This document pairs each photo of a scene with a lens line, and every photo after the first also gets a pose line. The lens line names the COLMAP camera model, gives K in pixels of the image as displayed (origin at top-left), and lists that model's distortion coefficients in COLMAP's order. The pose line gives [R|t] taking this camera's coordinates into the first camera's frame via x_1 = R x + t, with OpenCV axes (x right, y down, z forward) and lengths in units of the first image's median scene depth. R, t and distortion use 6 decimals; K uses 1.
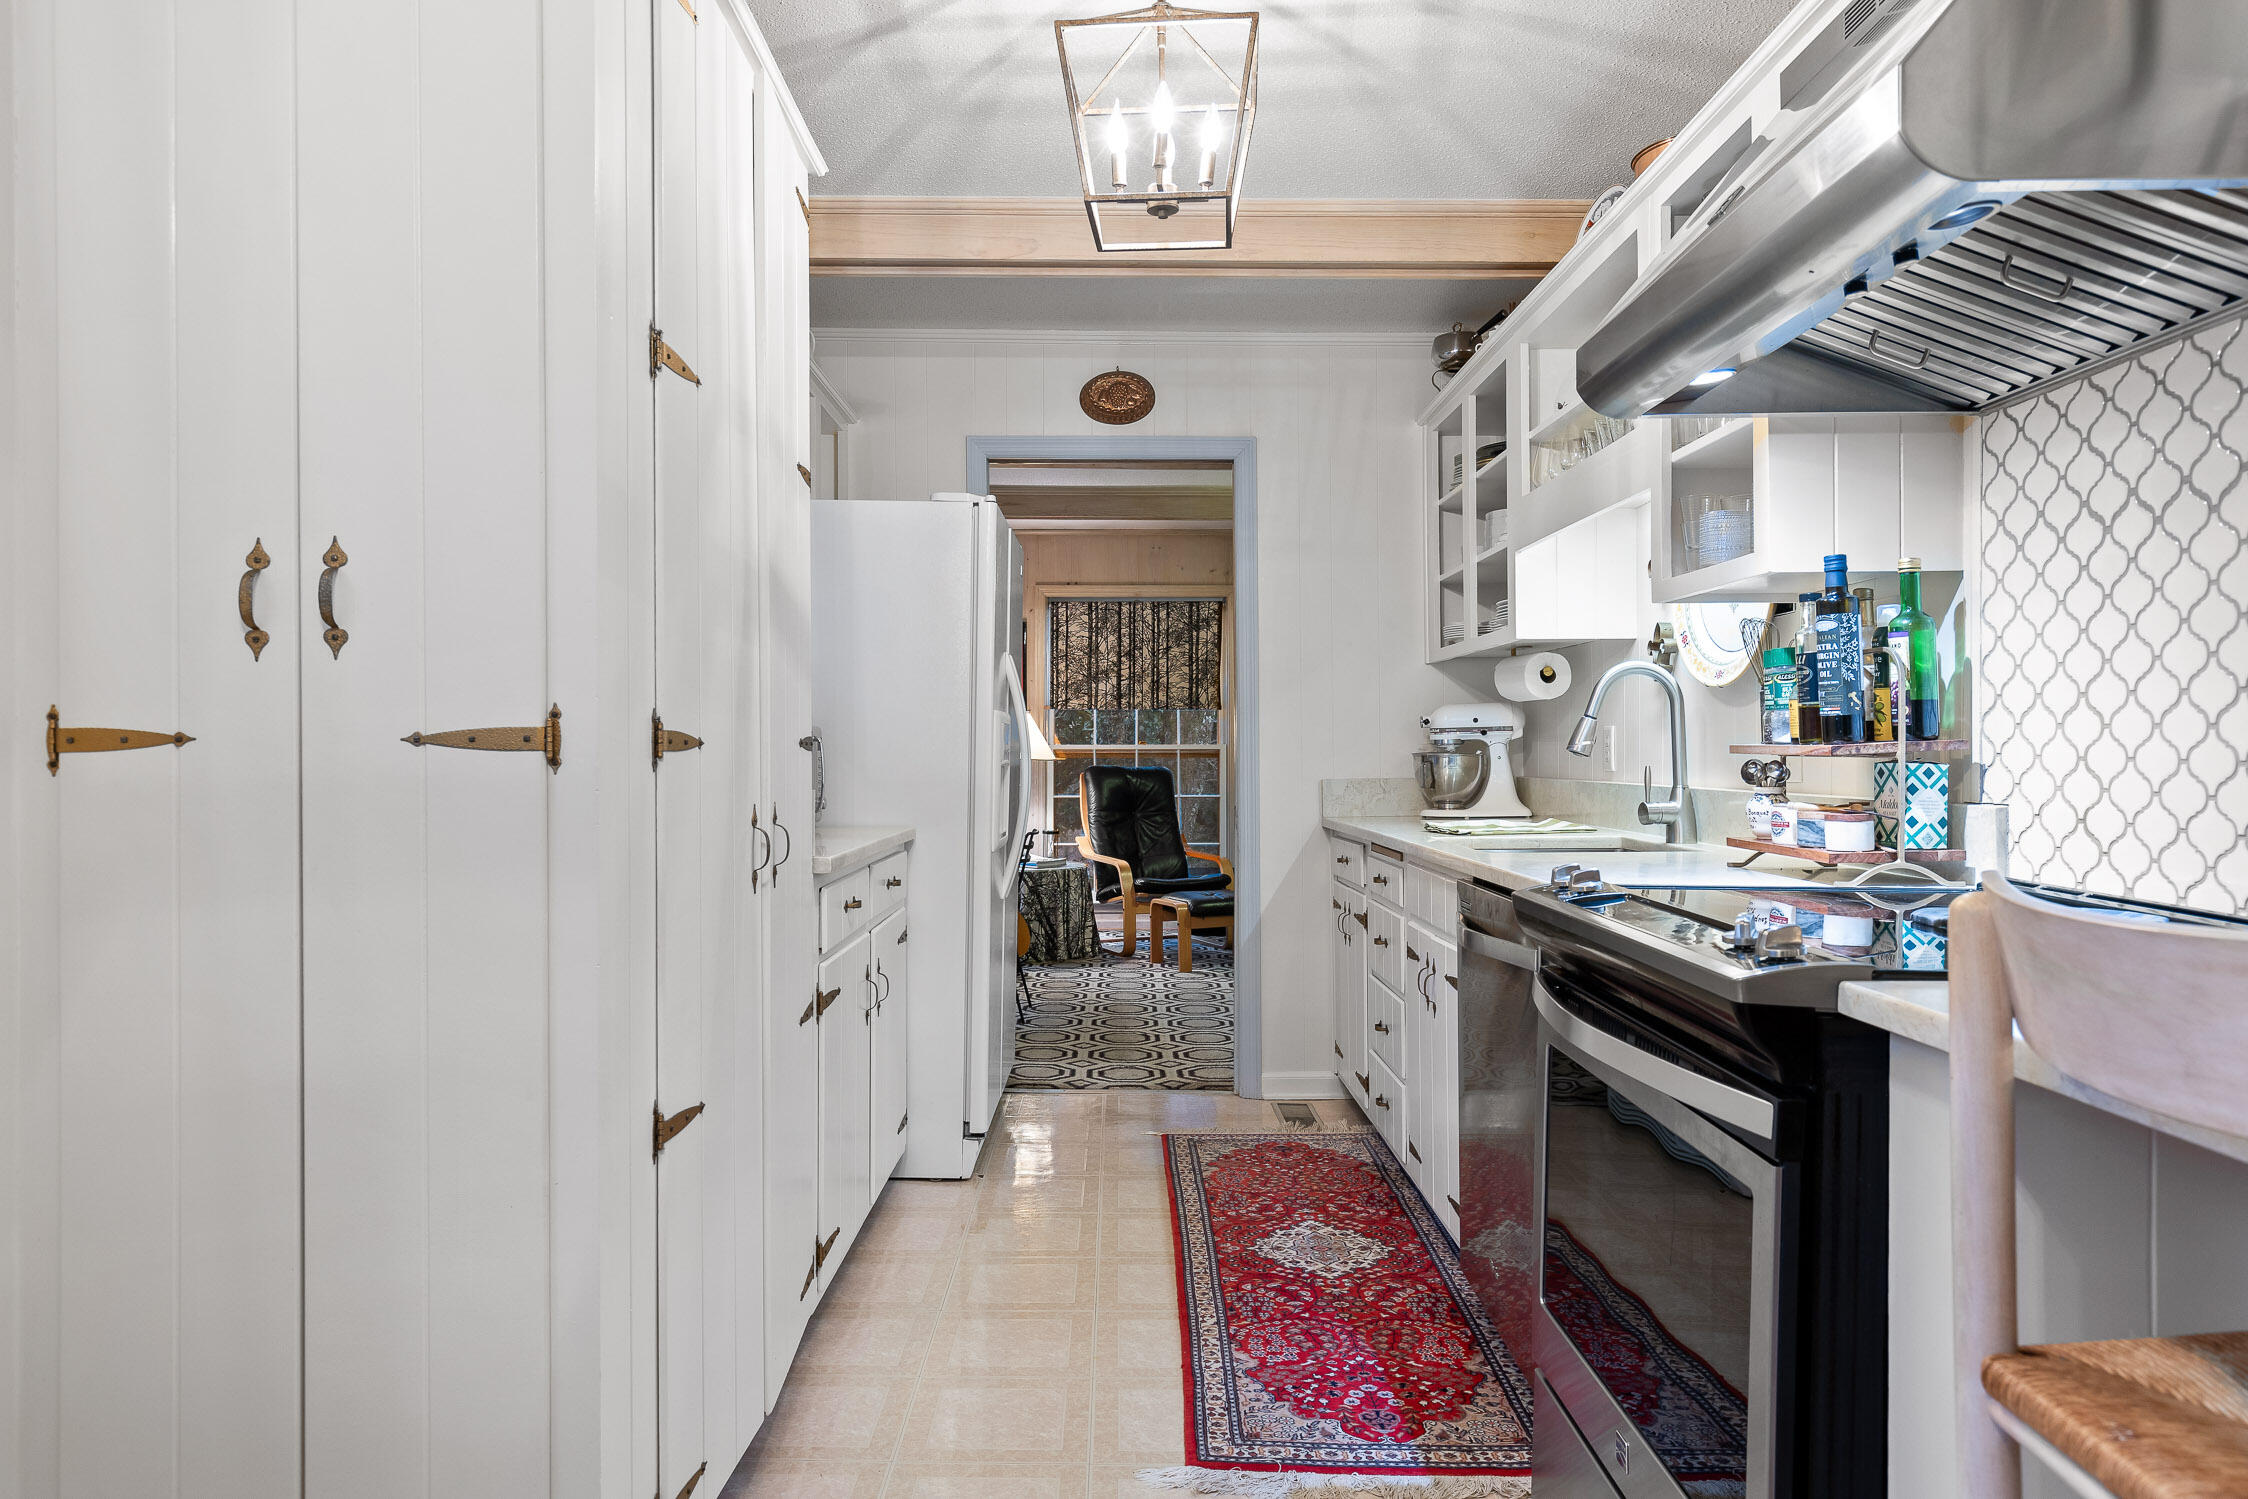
lens RADIAL K [[1476.9, 0, 1153.1], [0, 1476.9, 750.3], [0, 0, 1]] dist [0.005979, -0.001106]
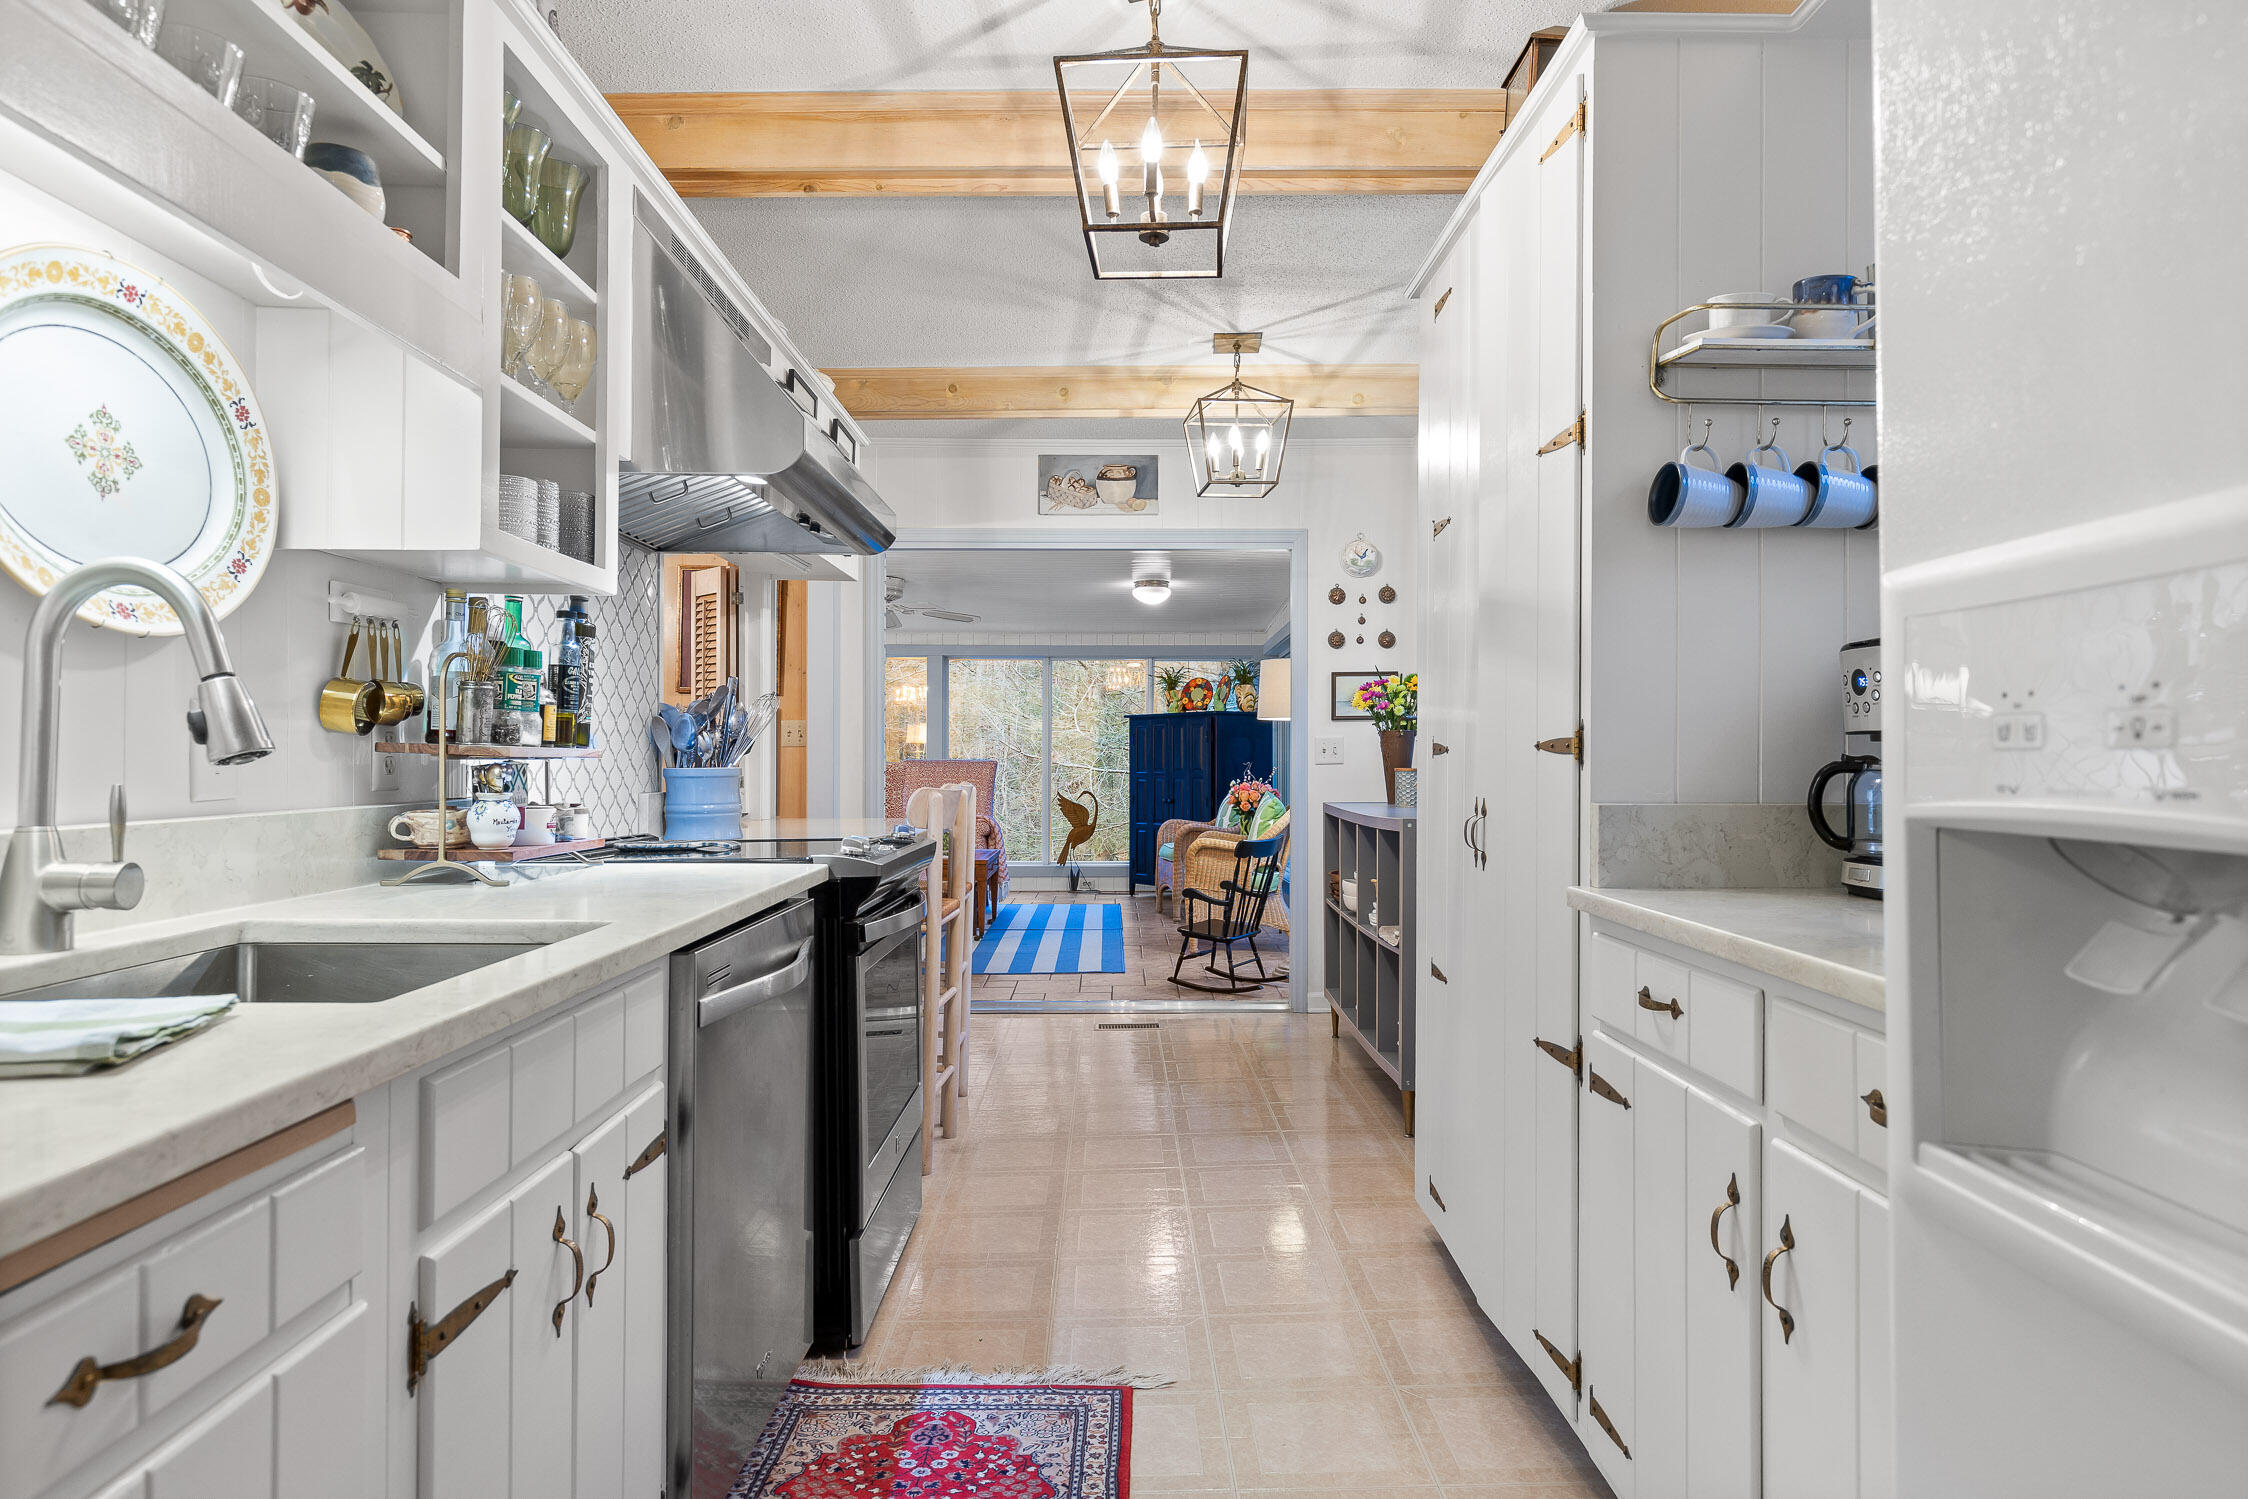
lens RADIAL K [[1272.9, 0, 1117.8], [0, 1272.9, 758.1], [0, 0, 1]] dist [-0.004360, 0.003327]
pose [[-0.999852, -0.000907, 0.017169, 0.014726], [-0.000877, 0.999998, 0.001773, 0.001538], [-0.017171, 0.001758, -0.999851, 1.685064]]
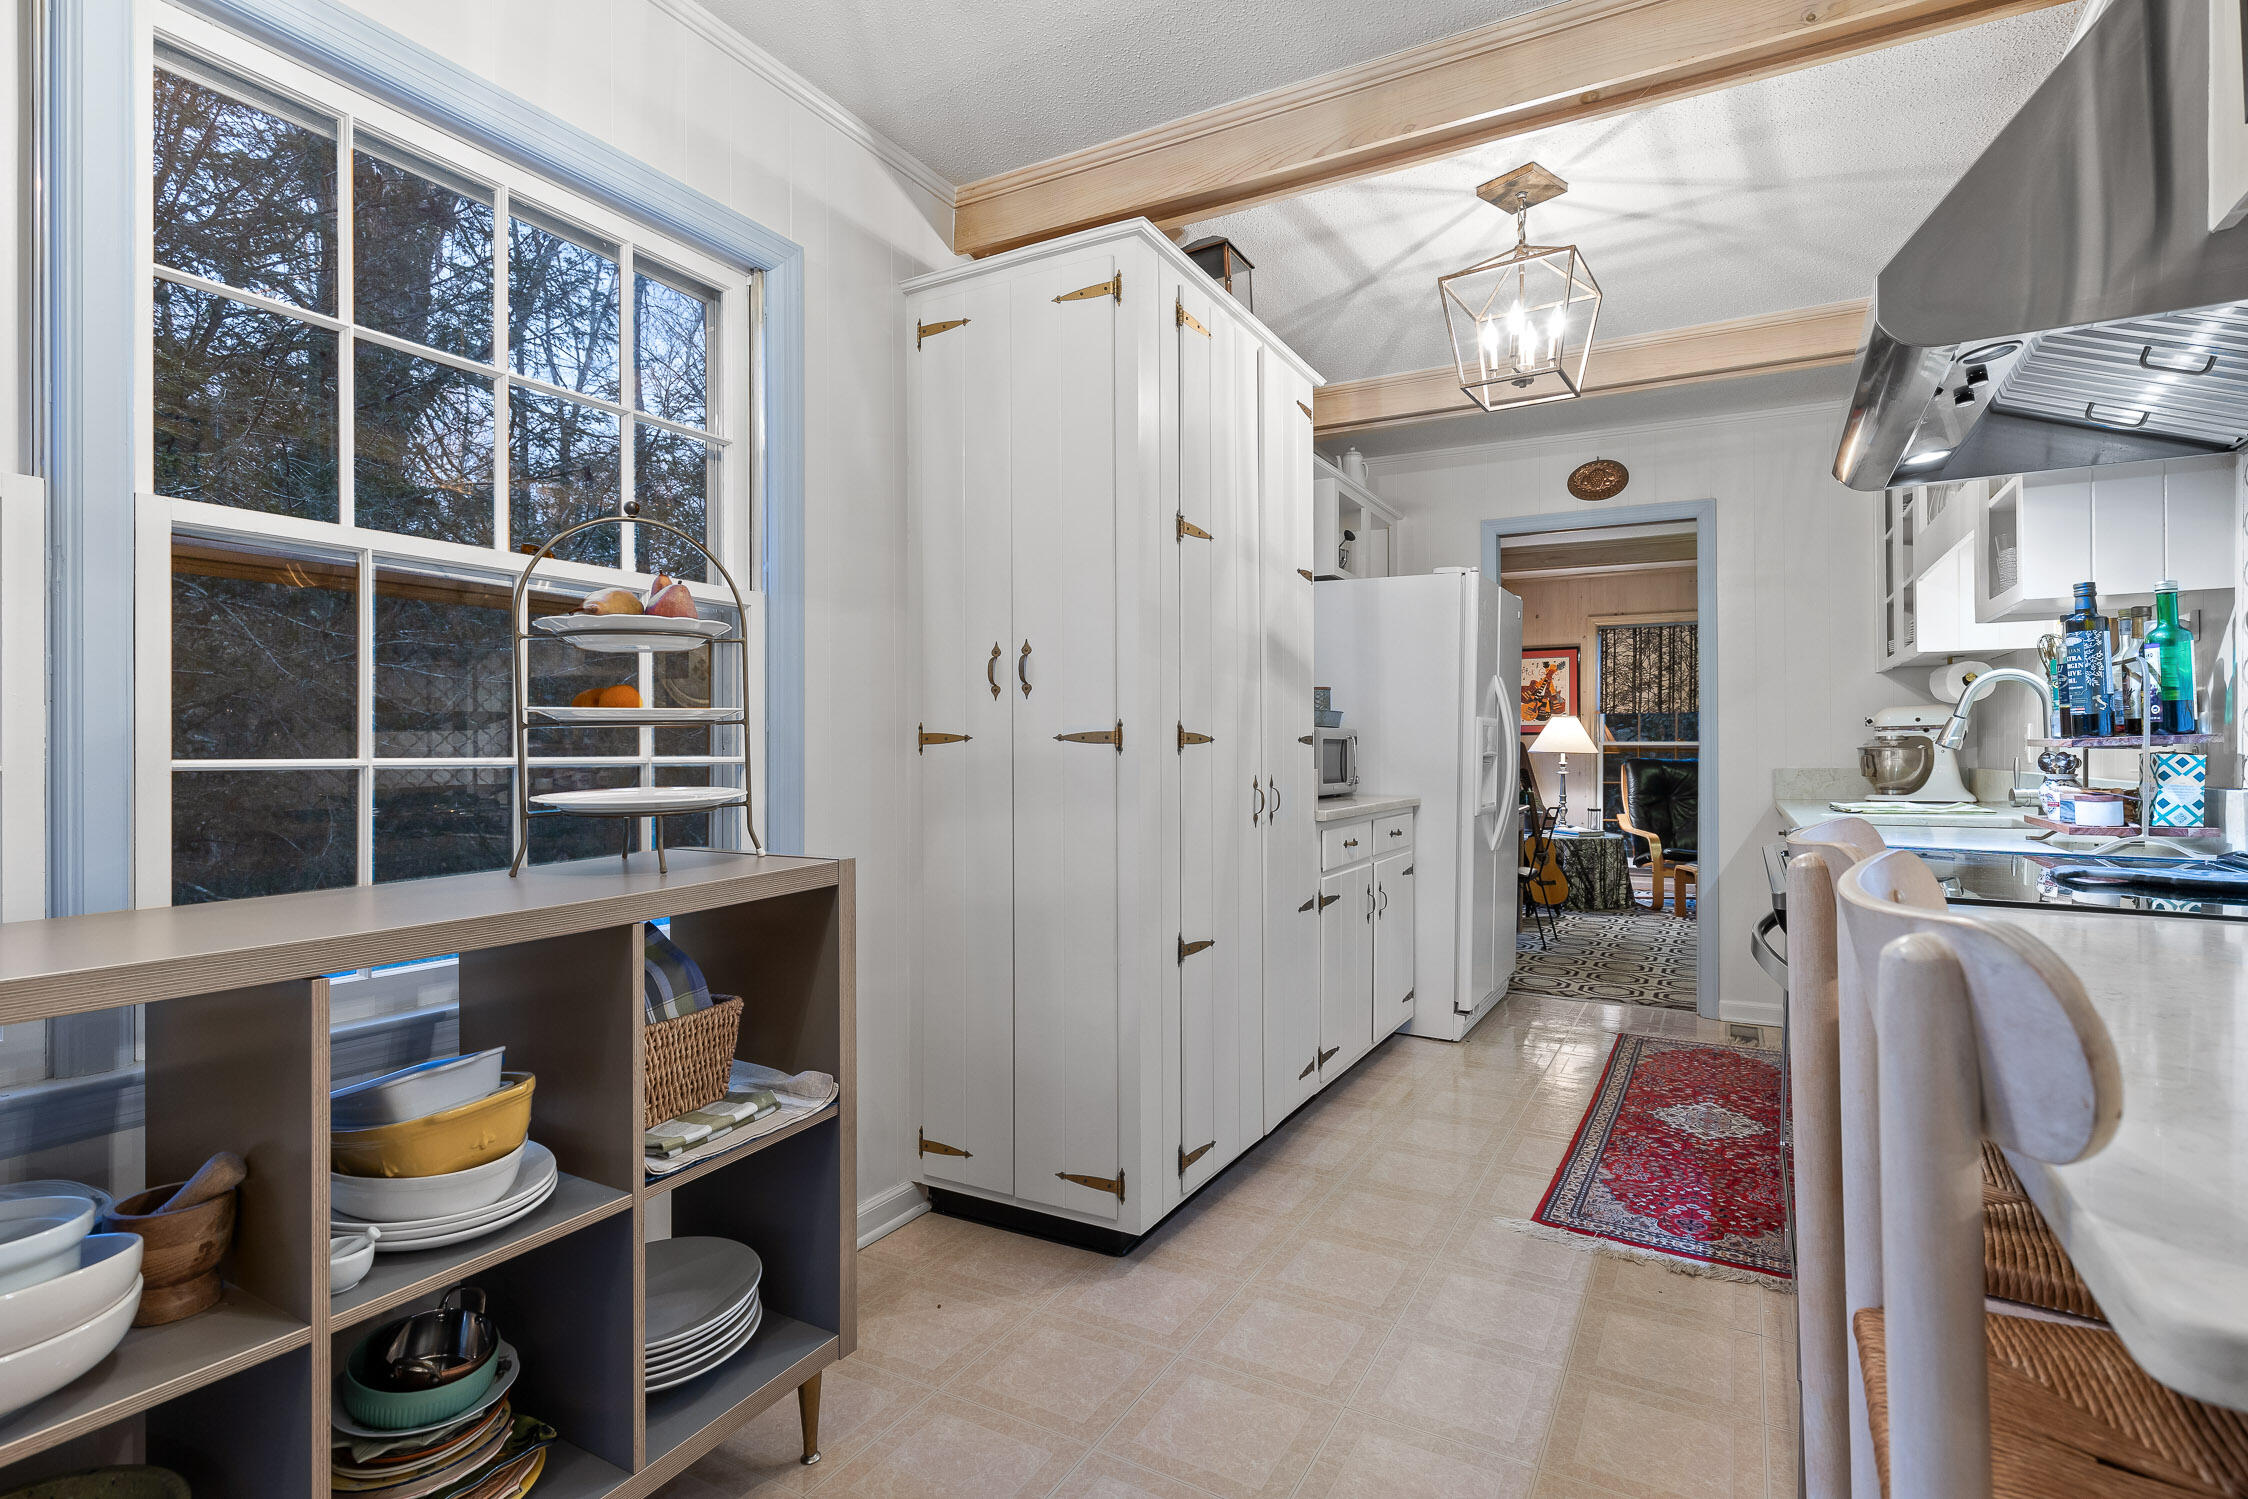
lens RADIAL K [[1138.0, 0, 1125.1], [0, 1138.0, 749.1], [0, 0, 1]] dist [0.005011, -0.004895]
pose [[0.866640, 0.001491, -0.498931, 0.207026], [-0.000615, 0.999998, 0.001921, 0.003014], [0.498933, -0.001358, 0.866640, -0.176484]]
